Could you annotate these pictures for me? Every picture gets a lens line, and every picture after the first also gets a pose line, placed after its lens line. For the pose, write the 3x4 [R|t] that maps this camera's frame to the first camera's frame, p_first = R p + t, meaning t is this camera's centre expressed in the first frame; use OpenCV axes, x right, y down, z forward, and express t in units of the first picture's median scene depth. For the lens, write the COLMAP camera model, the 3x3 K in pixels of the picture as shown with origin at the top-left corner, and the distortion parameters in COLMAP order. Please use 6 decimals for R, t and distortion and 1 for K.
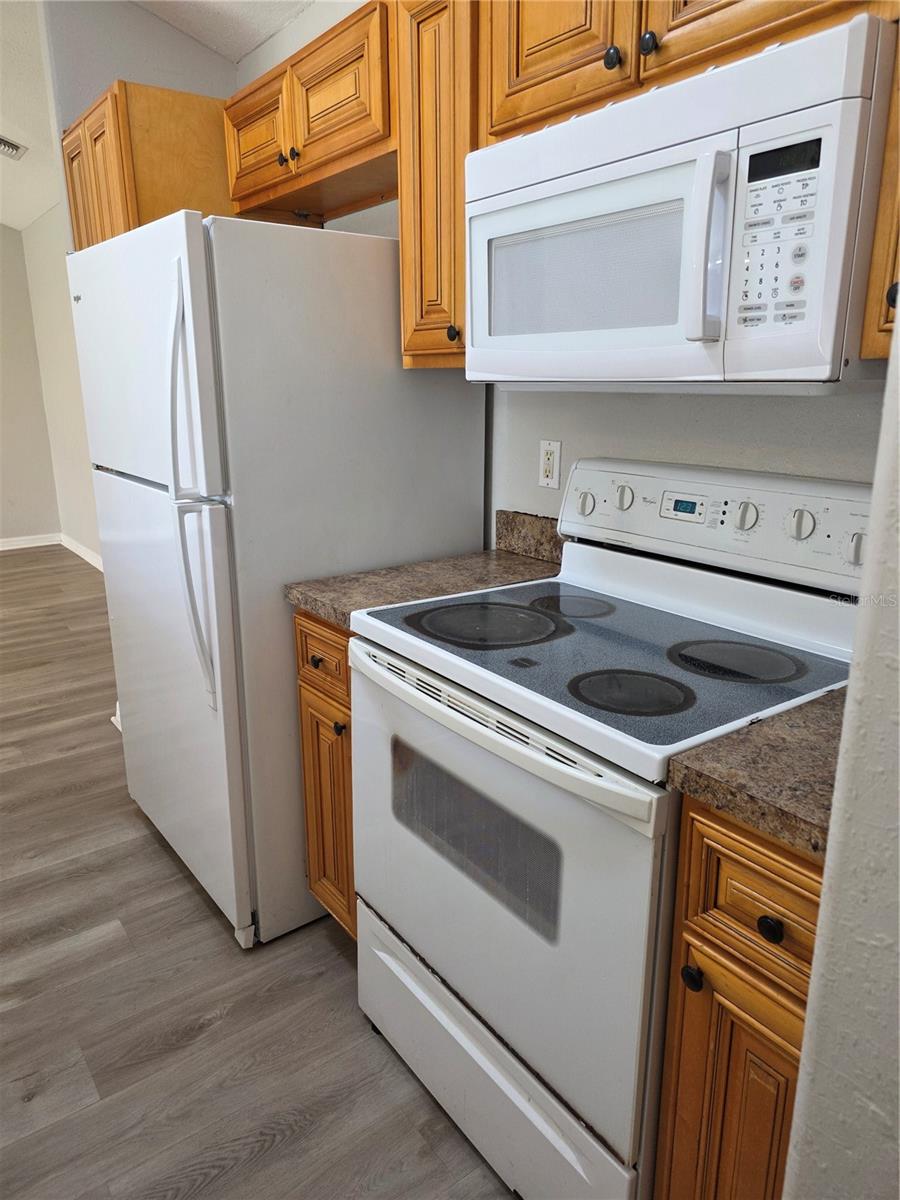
lens RADIAL K [[807.9, 0, 450.0], [0, 807.9, 600.0], [0, 0, 1]] dist [0.024199, 0.000536]
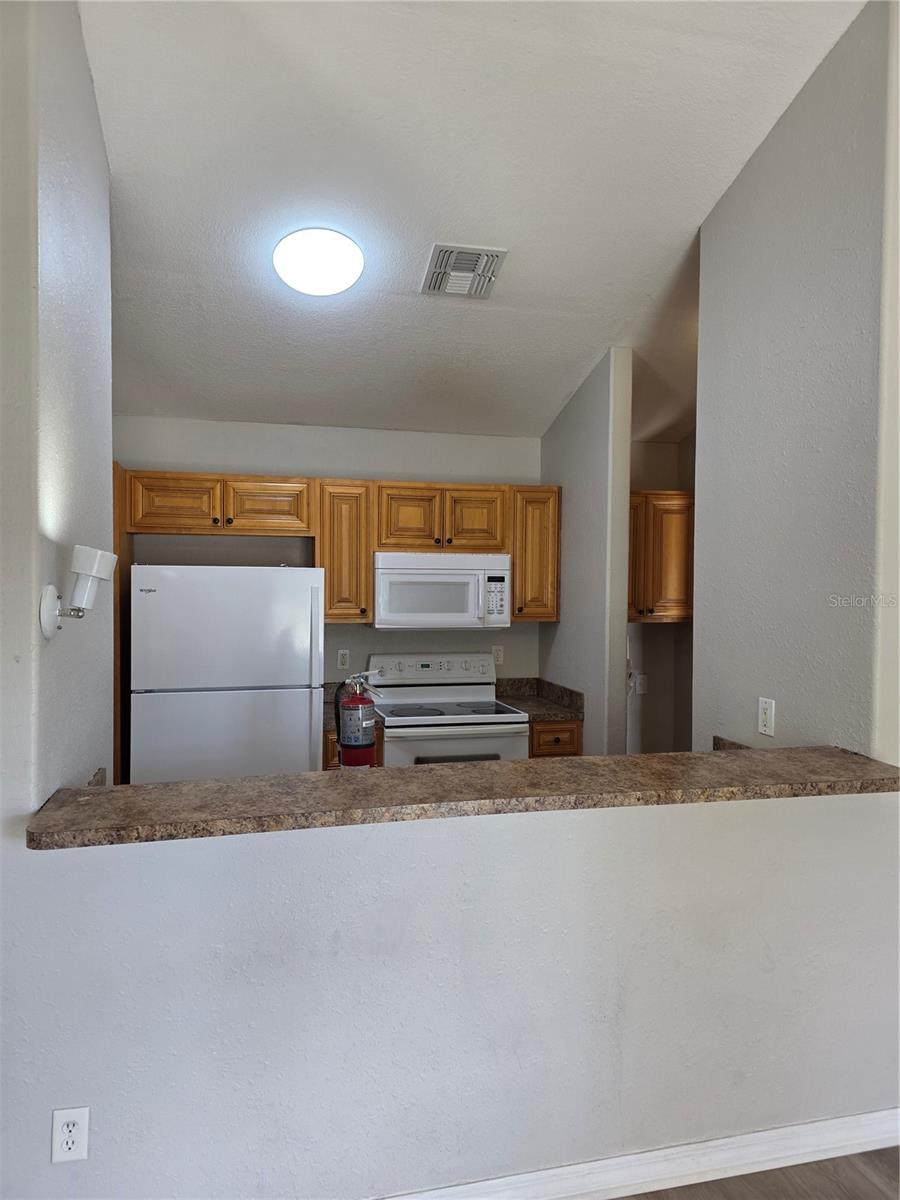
lens RADIAL K [[807.9, 0, 450.0], [0, 807.9, 600.0], [0, 0, 1]] dist [0.024199, 0.000536]
pose [[0.368093, -0.016897, 0.929636, -3.148701], [0.235194, 0.969010, -0.075513, -0.138543], [-0.899551, 0.246441, 0.360660, -0.261685]]
